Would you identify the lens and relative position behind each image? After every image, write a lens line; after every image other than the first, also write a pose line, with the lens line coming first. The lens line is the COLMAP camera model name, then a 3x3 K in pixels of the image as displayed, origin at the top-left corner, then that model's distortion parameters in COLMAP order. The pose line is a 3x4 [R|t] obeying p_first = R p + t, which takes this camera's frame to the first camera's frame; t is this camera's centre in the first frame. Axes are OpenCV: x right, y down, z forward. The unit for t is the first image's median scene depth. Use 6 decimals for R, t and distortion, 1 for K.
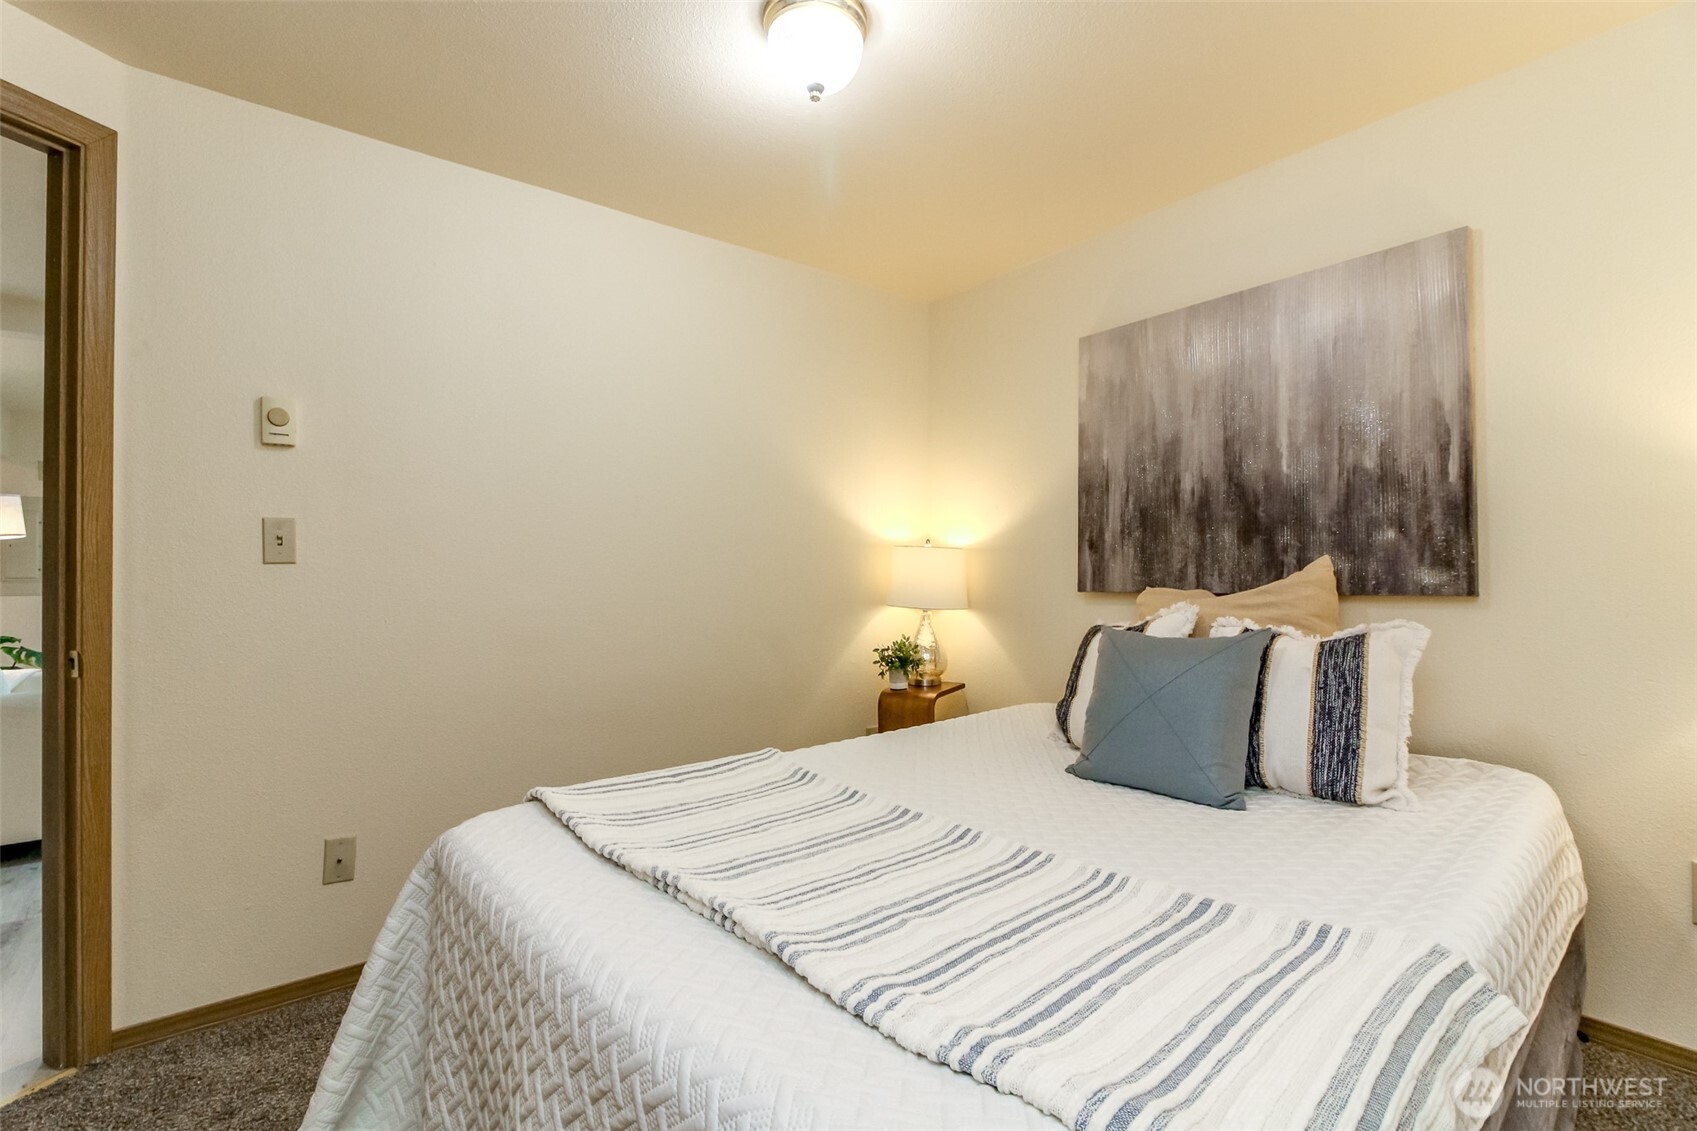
lens RADIAL K [[793.0, 0, 849.4], [0, 793.0, 557.1], [0, 0, 1]] dist [0.031900, -0.015462]
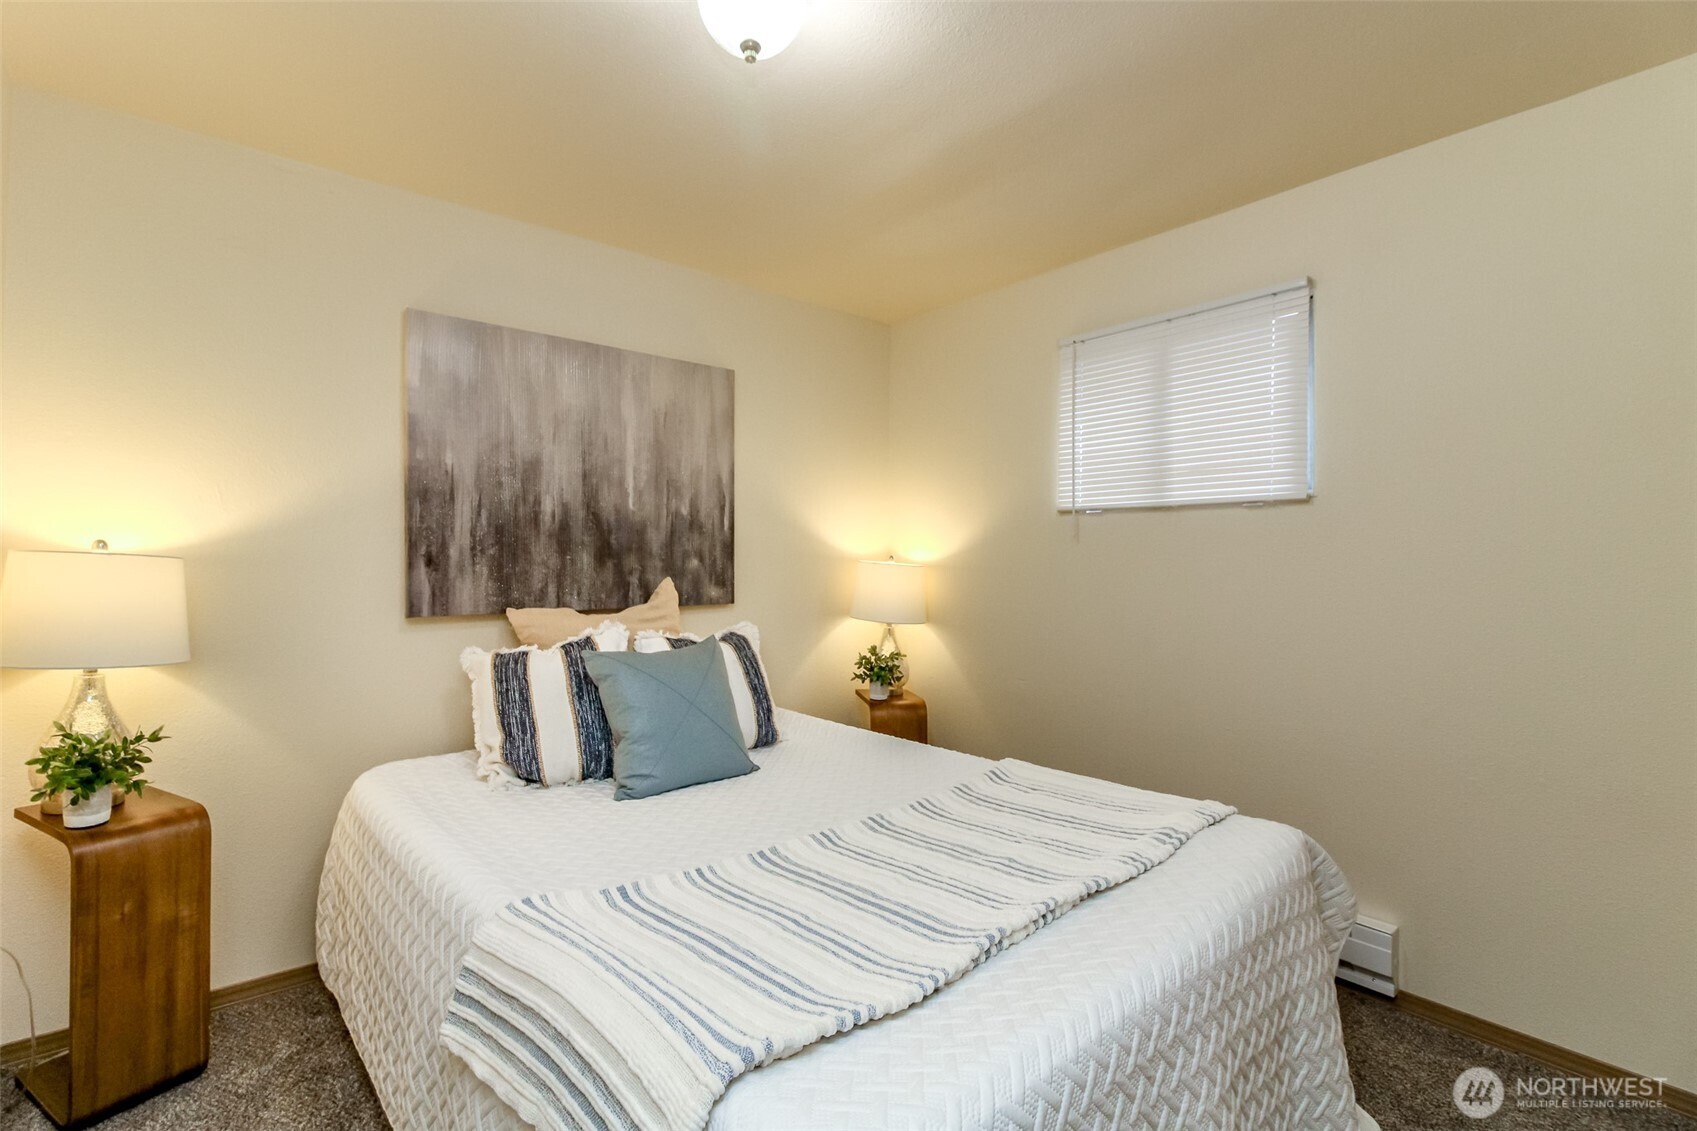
lens RADIAL K [[793.0, 0, 849.4], [0, 793.0, 557.1], [0, 0, 1]] dist [0.031900, -0.015462]
pose [[-0.054077, 0.034363, 0.997945, -0.637437], [-0.007316, 0.999367, -0.034809, 0.007232], [-0.998510, -0.009183, -0.053791, 0.681126]]
